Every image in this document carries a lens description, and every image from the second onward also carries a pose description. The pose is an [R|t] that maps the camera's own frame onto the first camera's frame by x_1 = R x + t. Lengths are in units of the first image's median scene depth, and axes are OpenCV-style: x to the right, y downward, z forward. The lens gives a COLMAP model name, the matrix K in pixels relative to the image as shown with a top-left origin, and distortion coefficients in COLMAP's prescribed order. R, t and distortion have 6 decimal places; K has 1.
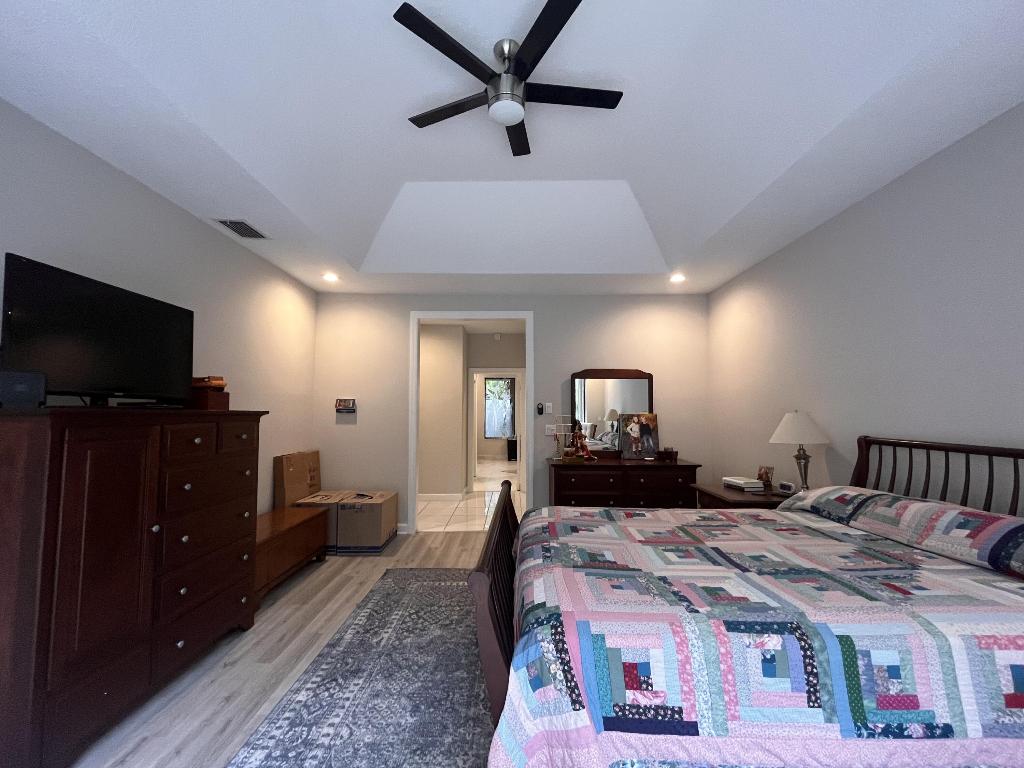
lens RADIAL K [[417.0, 0, 508.8], [0, 417.0, 386.0], [0, 0, 1]] dist [0.000872, -0.000690]
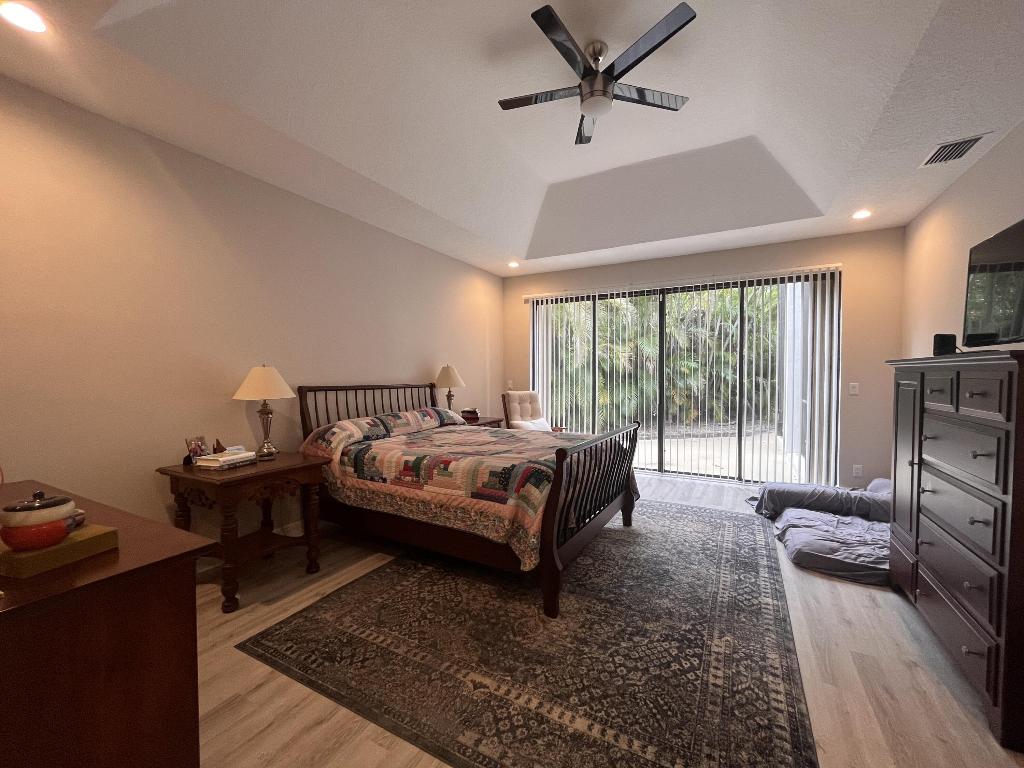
lens RADIAL K [[417.0, 0, 509.7], [0, 417.0, 385.6], [0, 0, 1]] dist [0.000872, -0.000690]
pose [[-0.880202, -0.010959, 0.474473, -0.319616], [-0.027115, 0.999262, -0.027222, 0.144318], [-0.473825, -0.036826, -0.879849, 1.911089]]
